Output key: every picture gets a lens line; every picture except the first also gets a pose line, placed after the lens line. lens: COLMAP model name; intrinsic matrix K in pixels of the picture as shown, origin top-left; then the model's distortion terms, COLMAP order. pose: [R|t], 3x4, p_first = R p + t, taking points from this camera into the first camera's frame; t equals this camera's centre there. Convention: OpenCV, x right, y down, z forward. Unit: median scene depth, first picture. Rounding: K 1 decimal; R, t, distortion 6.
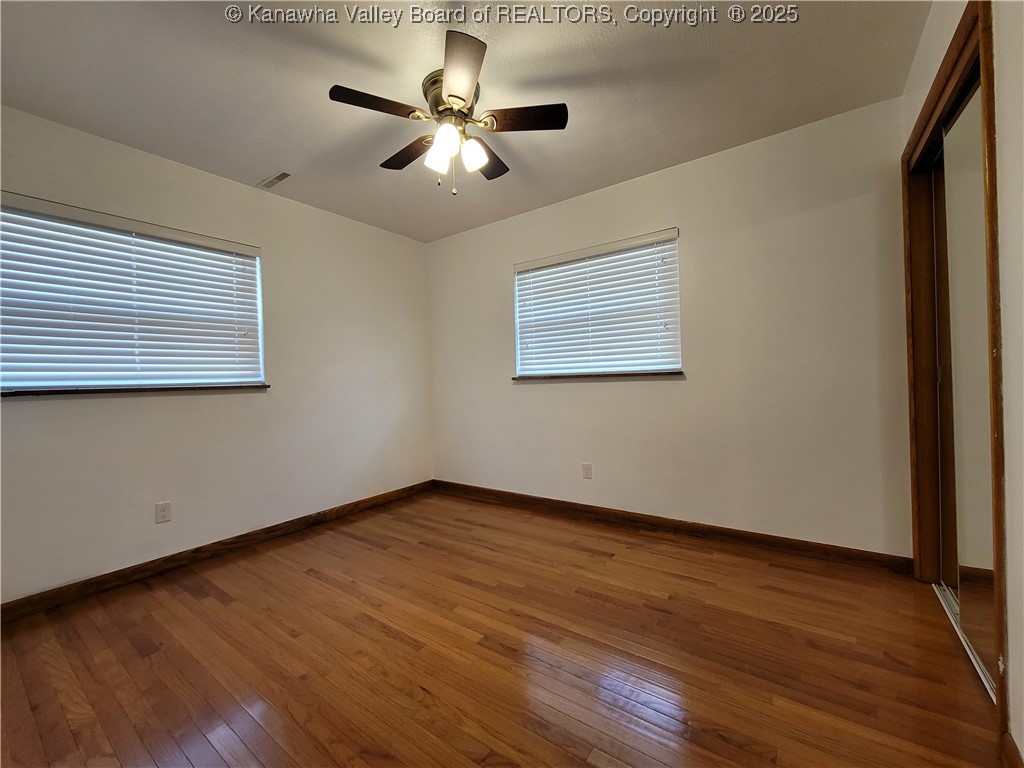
lens RADIAL K [[415.1, 0, 508.9], [0, 415.1, 381.5], [0, 0, 1]] dist [-0.008130, 0.003111]
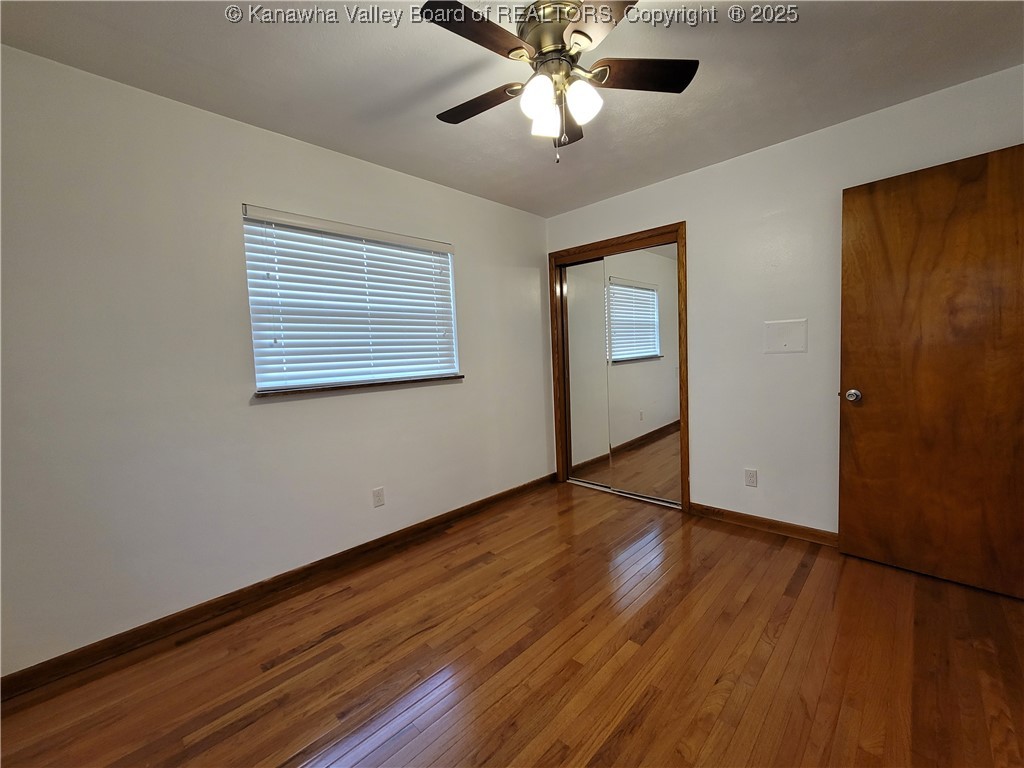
lens RADIAL K [[415.1, 0, 508.9], [0, 415.1, 381.5], [0, 0, 1]] dist [-0.008130, 0.003111]
pose [[0.154087, -0.041076, 0.987203, -0.690831], [0.042776, 0.998476, 0.034868, -0.041633], [-0.987131, 0.036856, 0.155609, 0.710536]]
